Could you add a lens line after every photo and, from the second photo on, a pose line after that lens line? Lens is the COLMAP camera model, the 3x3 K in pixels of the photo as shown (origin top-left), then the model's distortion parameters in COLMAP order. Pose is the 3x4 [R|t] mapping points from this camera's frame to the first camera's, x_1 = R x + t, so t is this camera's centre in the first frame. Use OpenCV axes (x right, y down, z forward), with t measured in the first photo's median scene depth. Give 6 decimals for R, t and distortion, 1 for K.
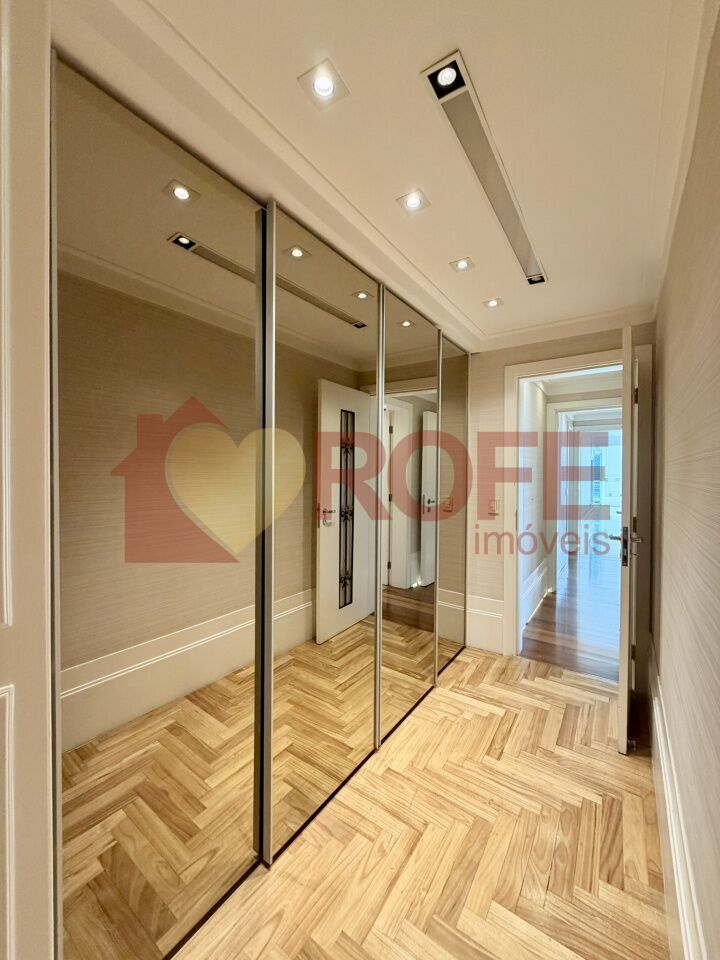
lens RADIAL K [[381.8, 0, 362.7], [0, 381.8, 478.8], [0, 0, 1]] dist [-0.001589, 0.000174]
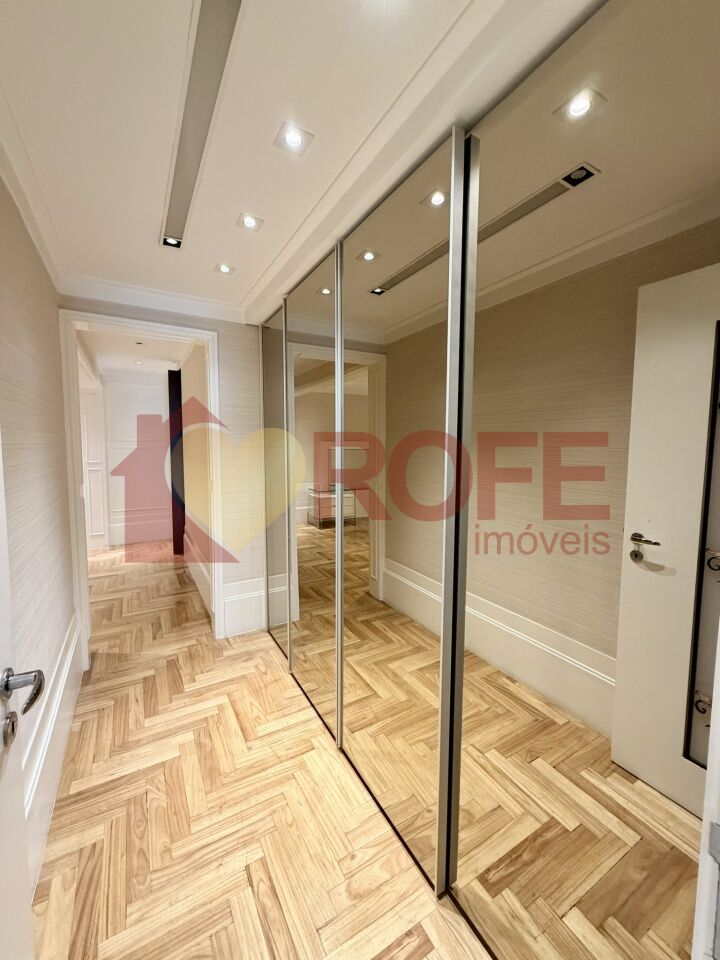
lens RADIAL K [[381.8, 0, 363.6], [0, 381.8, 473.4], [0, 0, 1]] dist [-0.001589, 0.000174]
pose [[-0.416549, 0.052947, -0.907570, 0.965306], [-0.030354, 0.996936, 0.072093, -0.064563], [0.908606, 0.057578, -0.413665, 1.603197]]
